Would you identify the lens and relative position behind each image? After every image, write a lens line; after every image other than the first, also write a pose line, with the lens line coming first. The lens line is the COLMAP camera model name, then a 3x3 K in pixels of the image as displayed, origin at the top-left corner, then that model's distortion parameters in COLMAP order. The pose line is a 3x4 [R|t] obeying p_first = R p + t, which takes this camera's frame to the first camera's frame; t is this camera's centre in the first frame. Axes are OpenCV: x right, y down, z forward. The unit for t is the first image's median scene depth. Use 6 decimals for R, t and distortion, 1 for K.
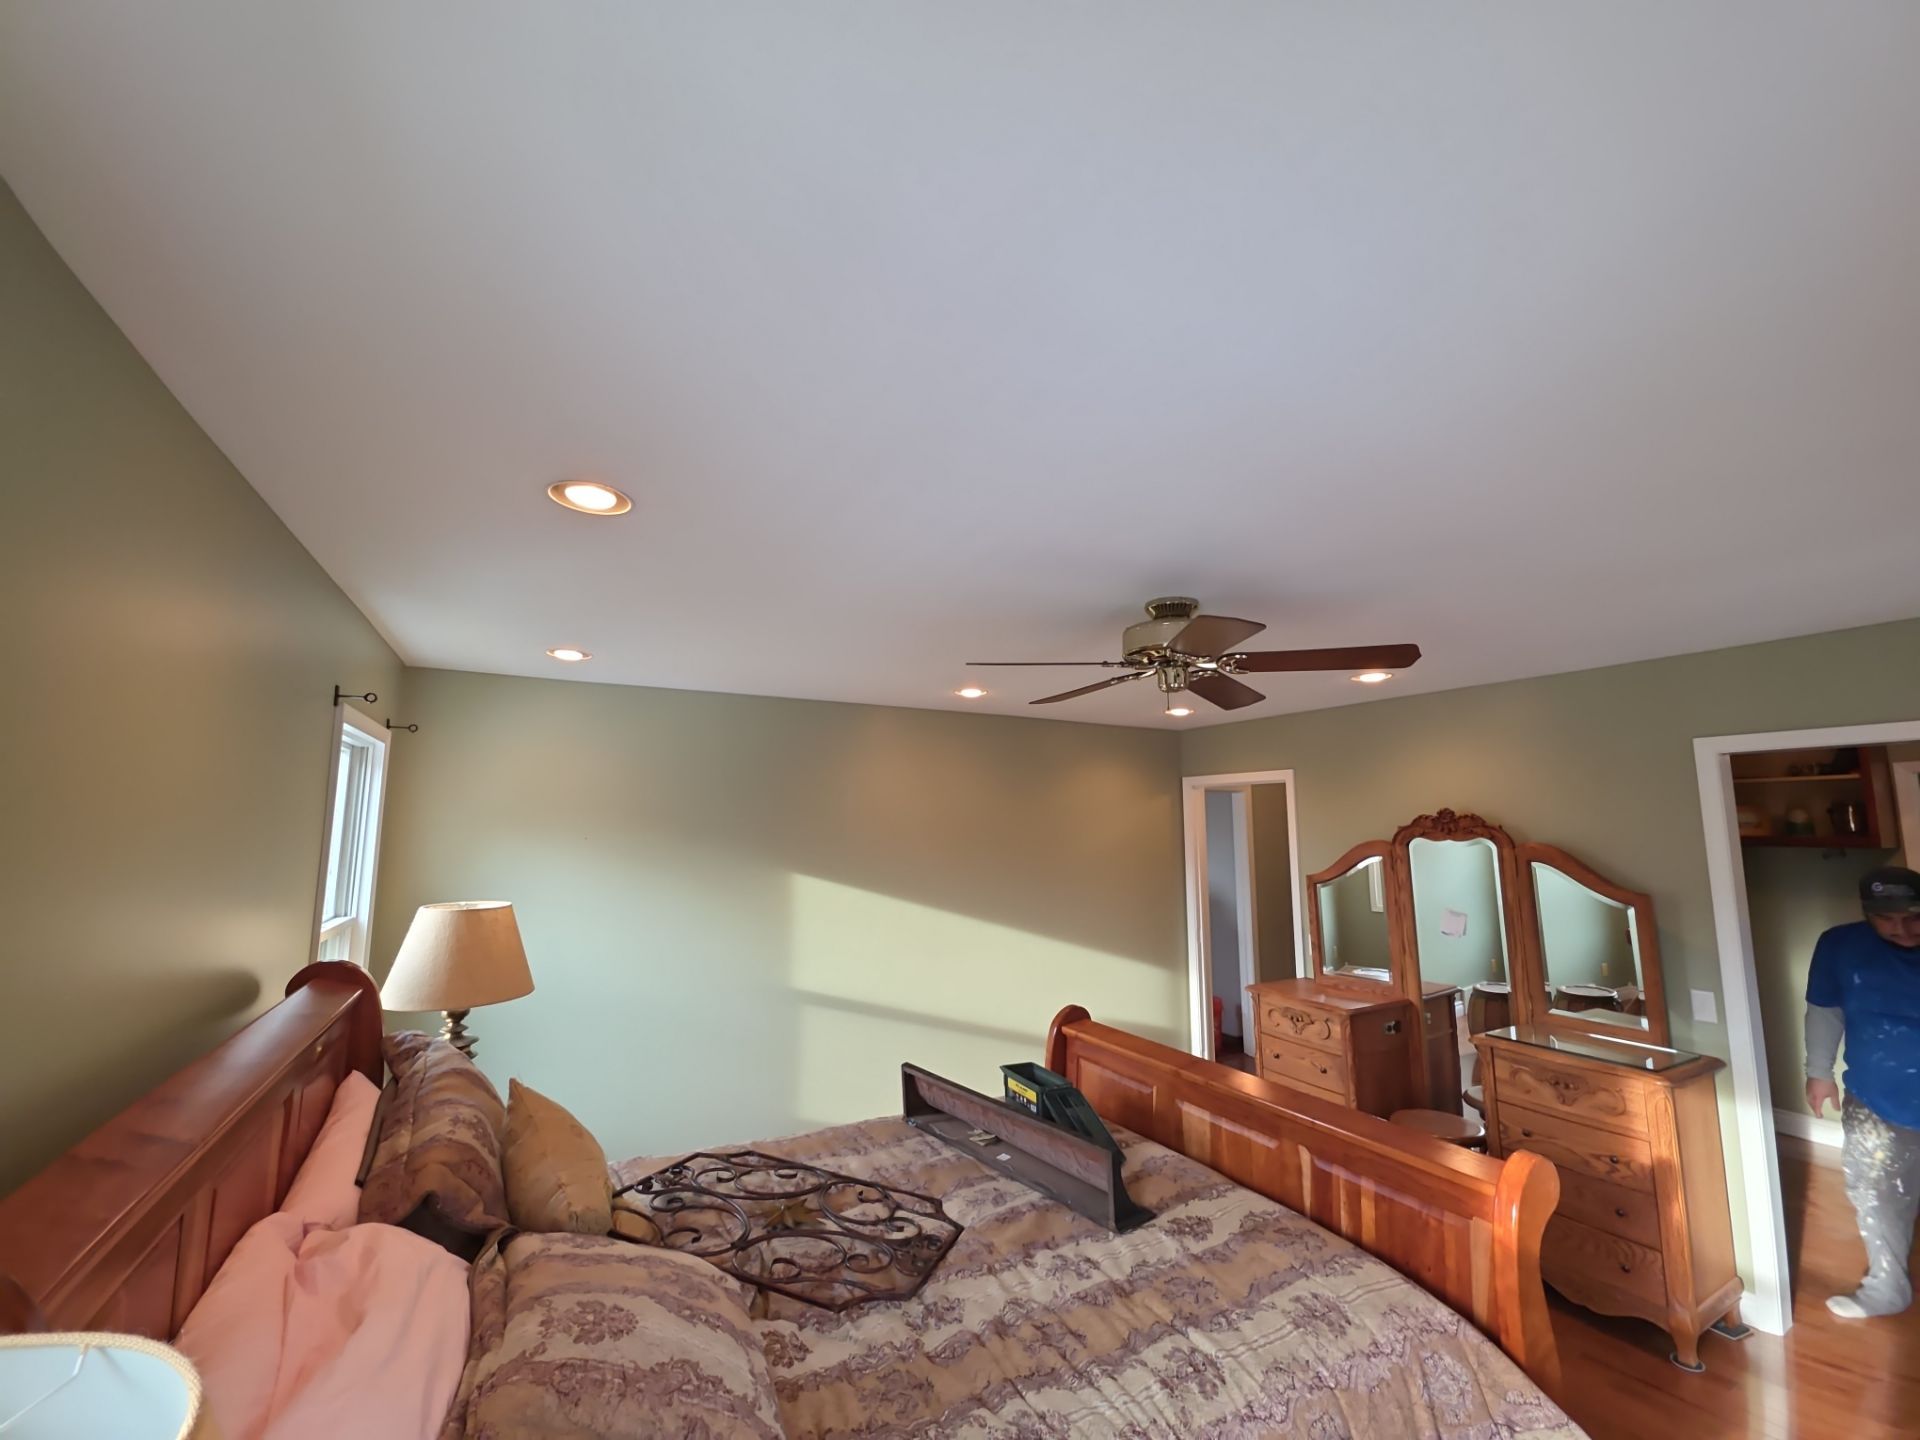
lens RADIAL K [[761.2, 0, 958.0], [0, 761.2, 723.9], [0, 0, 1]] dist [0.009412, -0.006109]
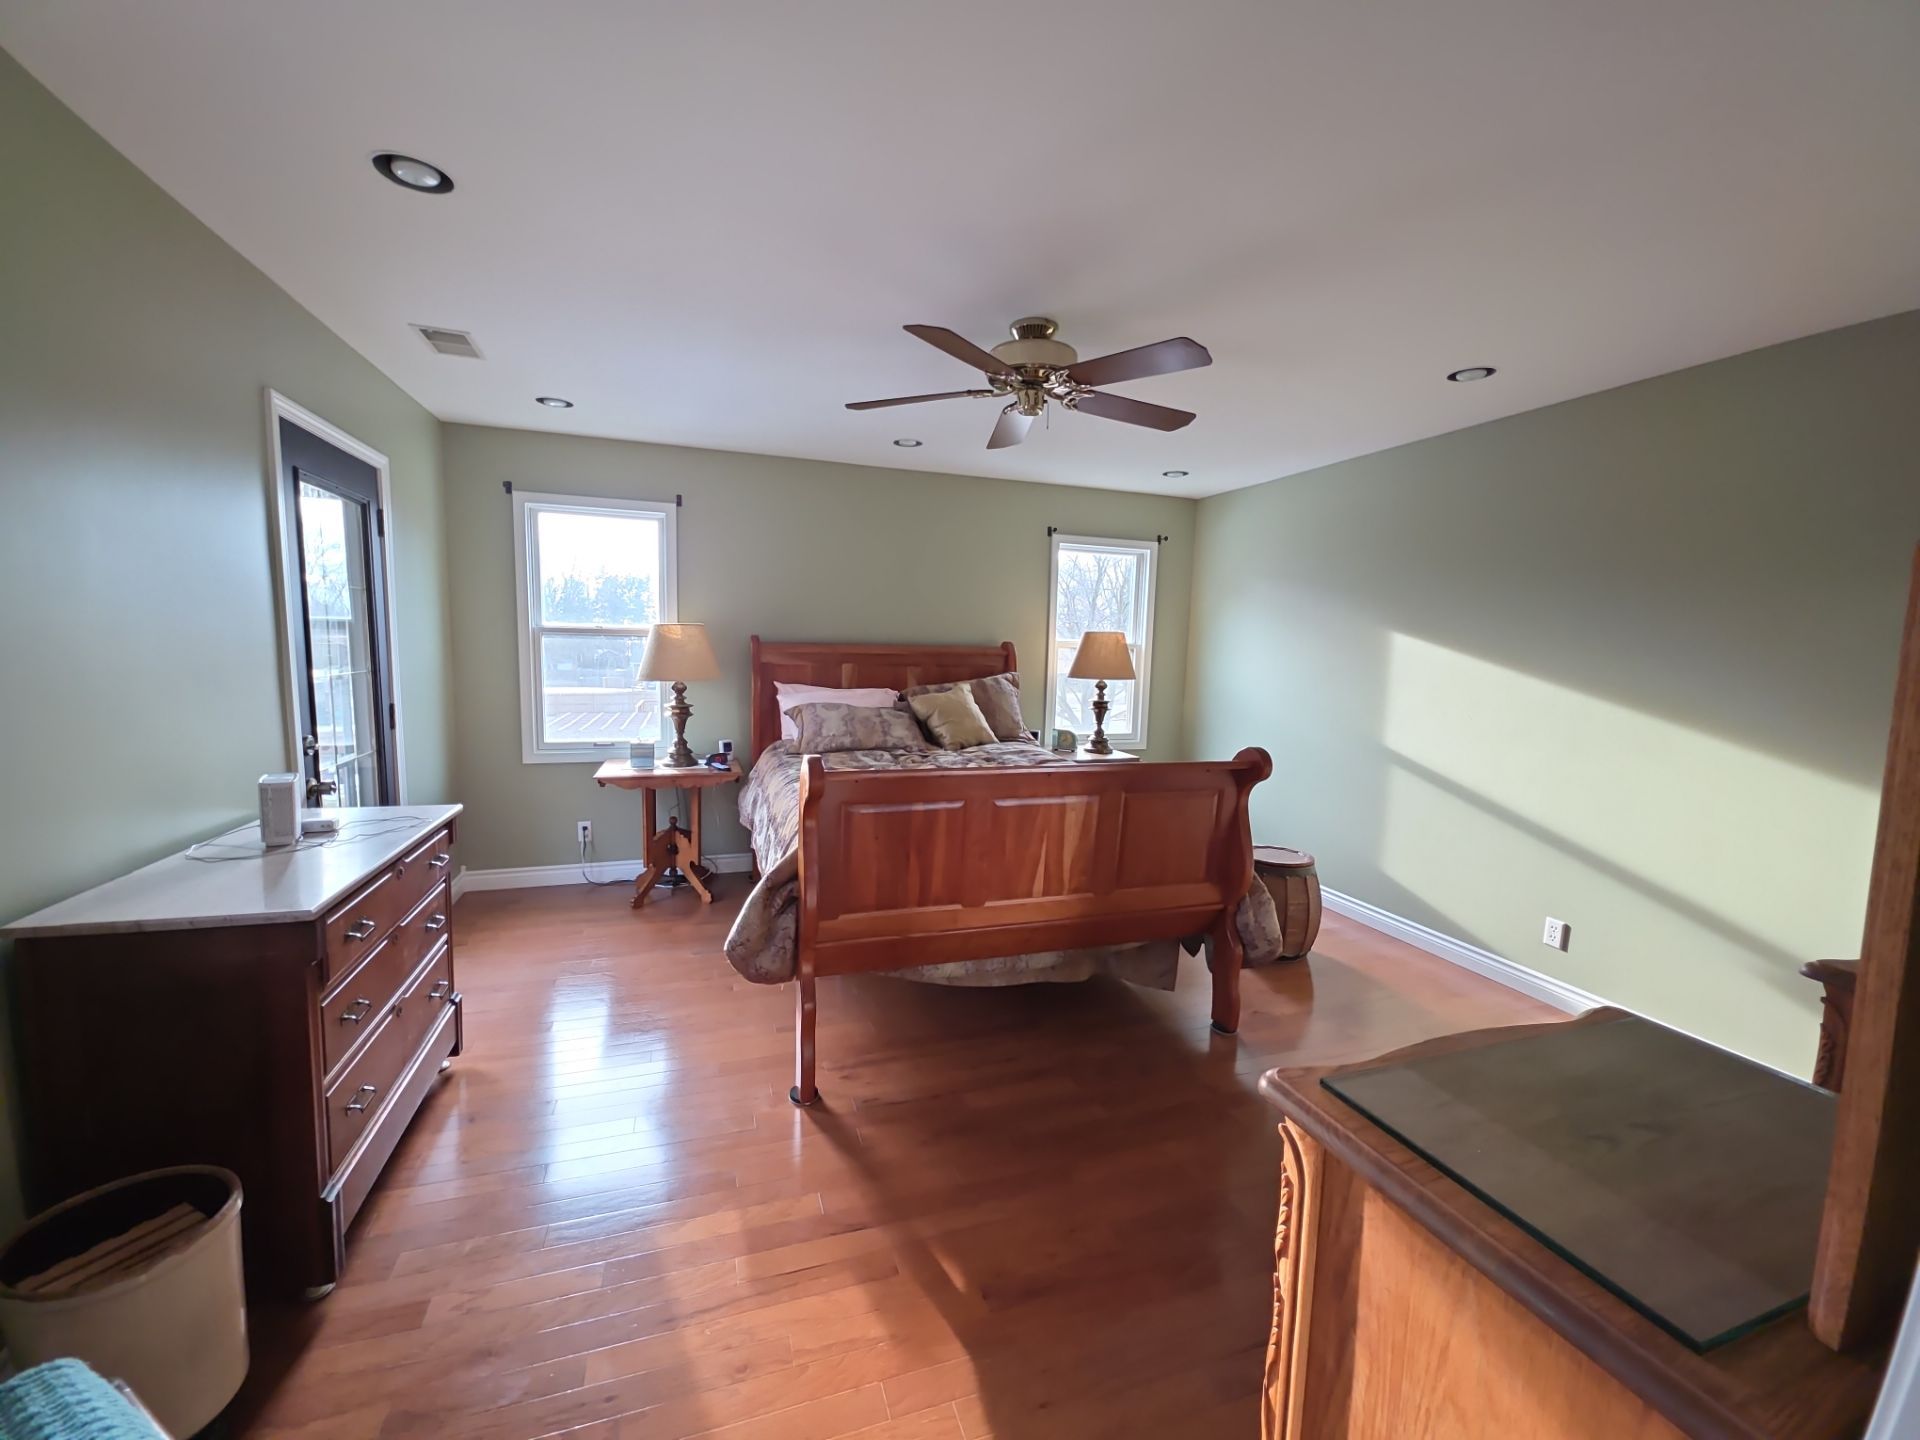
lens RADIAL K [[761.2, 0, 957.5], [0, 761.2, 723.3], [0, 0, 1]] dist [0.009412, -0.006109]
pose [[-0.162709, 0.098686, -0.981726, 1.508018], [0.101840, 0.991351, 0.082775, 0.317742], [0.981404, -0.086511, -0.171352, 1.117395]]
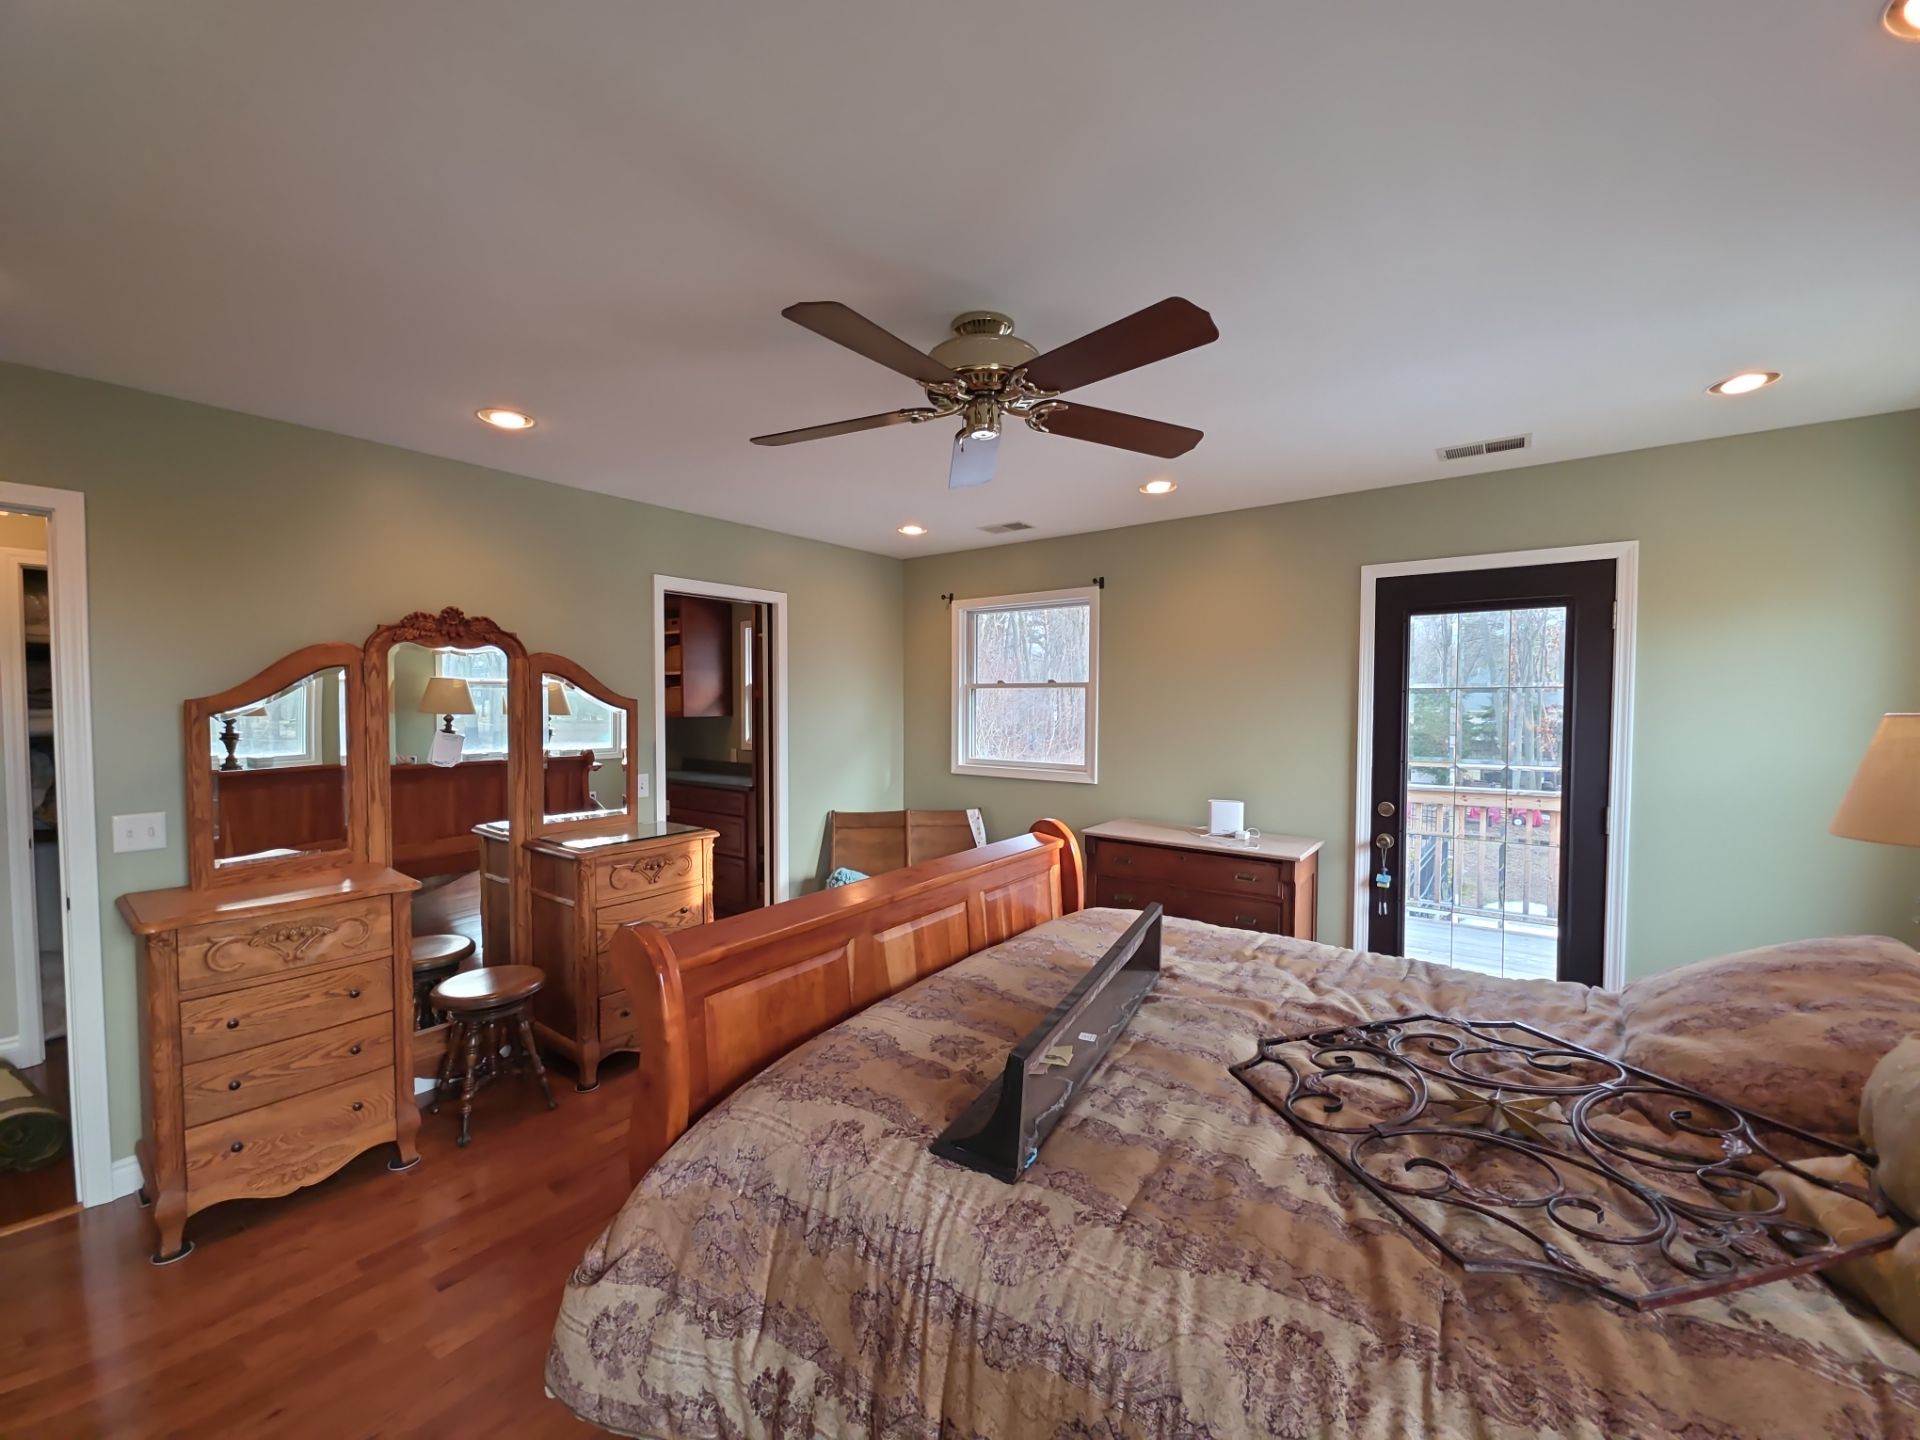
lens RADIAL K [[761.2, 0, 955.2], [0, 761.2, 726.2], [0, 0, 1]] dist [0.009412, -0.006109]
pose [[-0.413281, -0.028323, 0.910163, -0.505319], [-0.120851, 0.992381, -0.023993, 0.318365], [-0.902548, -0.119910, -0.413555, 1.416536]]
